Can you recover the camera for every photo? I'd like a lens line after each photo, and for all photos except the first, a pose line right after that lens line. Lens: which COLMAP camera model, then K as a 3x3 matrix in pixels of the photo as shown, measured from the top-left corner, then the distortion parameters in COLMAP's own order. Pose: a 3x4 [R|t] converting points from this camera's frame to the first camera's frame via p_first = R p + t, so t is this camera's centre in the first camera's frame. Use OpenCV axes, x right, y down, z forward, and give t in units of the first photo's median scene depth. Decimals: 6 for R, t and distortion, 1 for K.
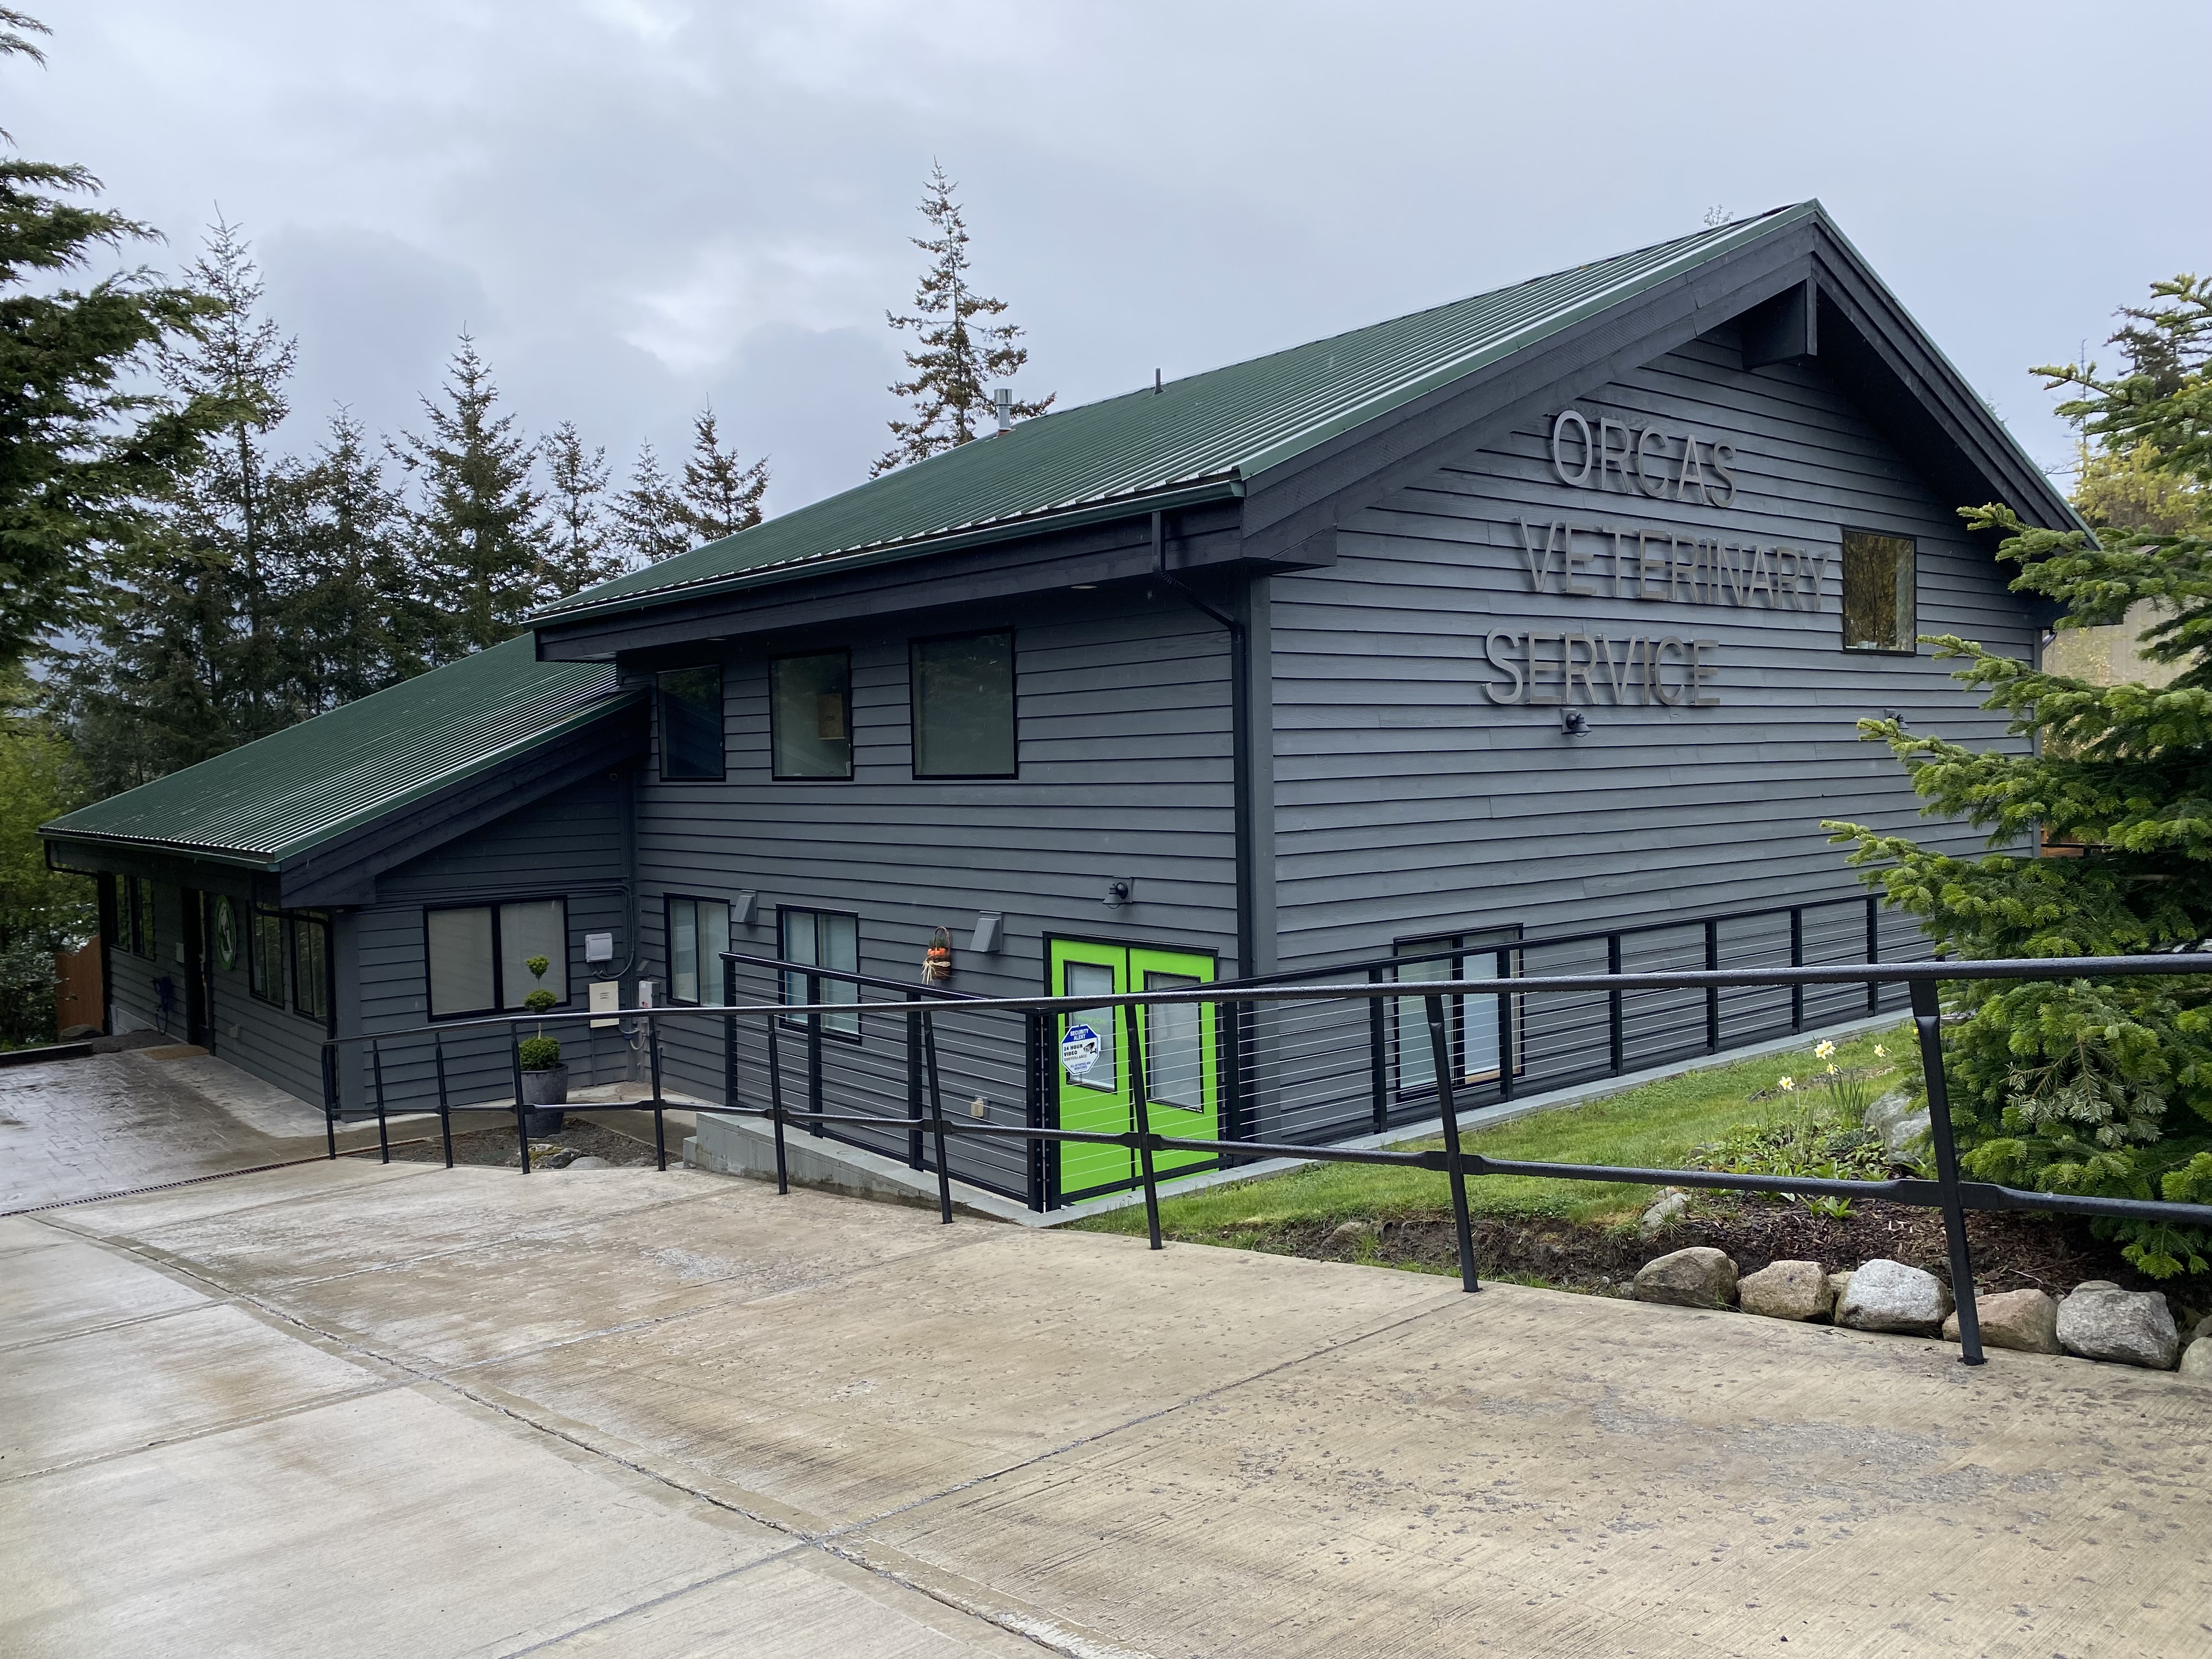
lens RADIAL K [[1682.8, 0, 1106.8], [0, 1682.8, 816.5], [0, 0, 1]] dist [-0.003546, 0.010764]
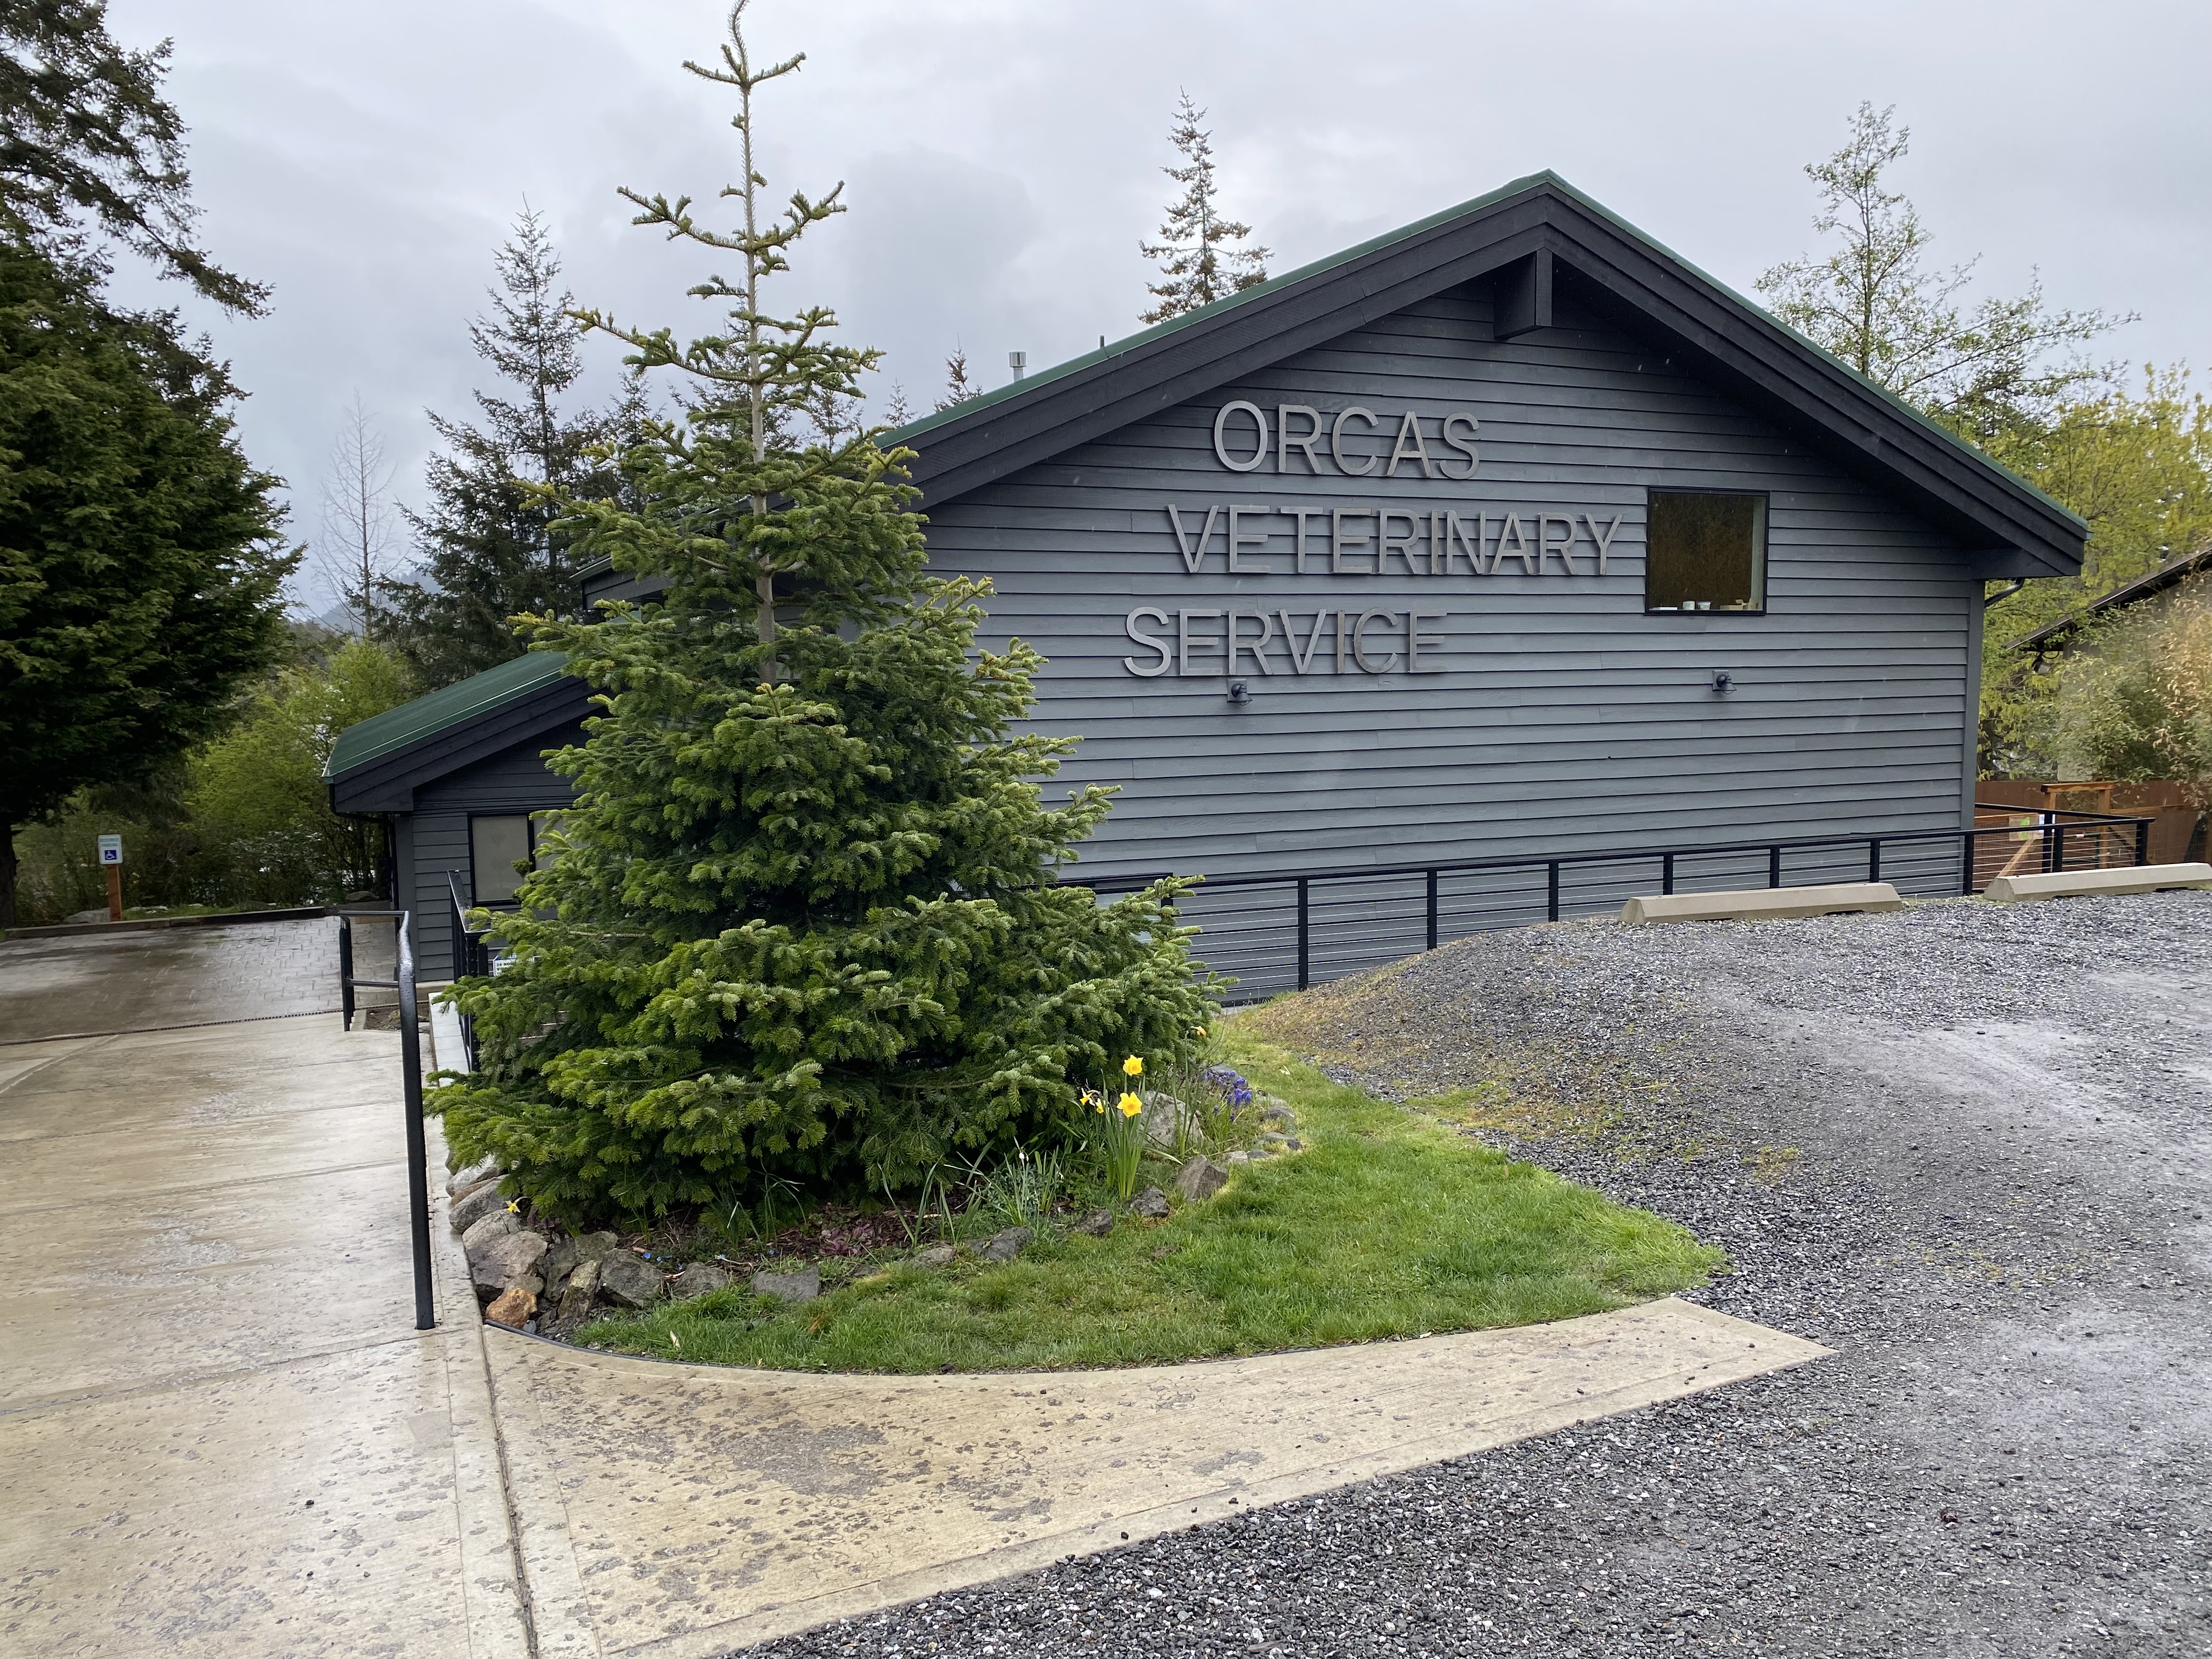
lens RADIAL K [[1682.8, 0, 1105.1], [0, 1682.8, 821.0], [0, 0, 1]] dist [-0.003546, 0.010764]
pose [[0.958489, 0.038288, -0.282547, 0.468839], [-0.019794, 0.997488, 0.068021, -0.041762], [0.284441, -0.059605, 0.956839, -0.062299]]
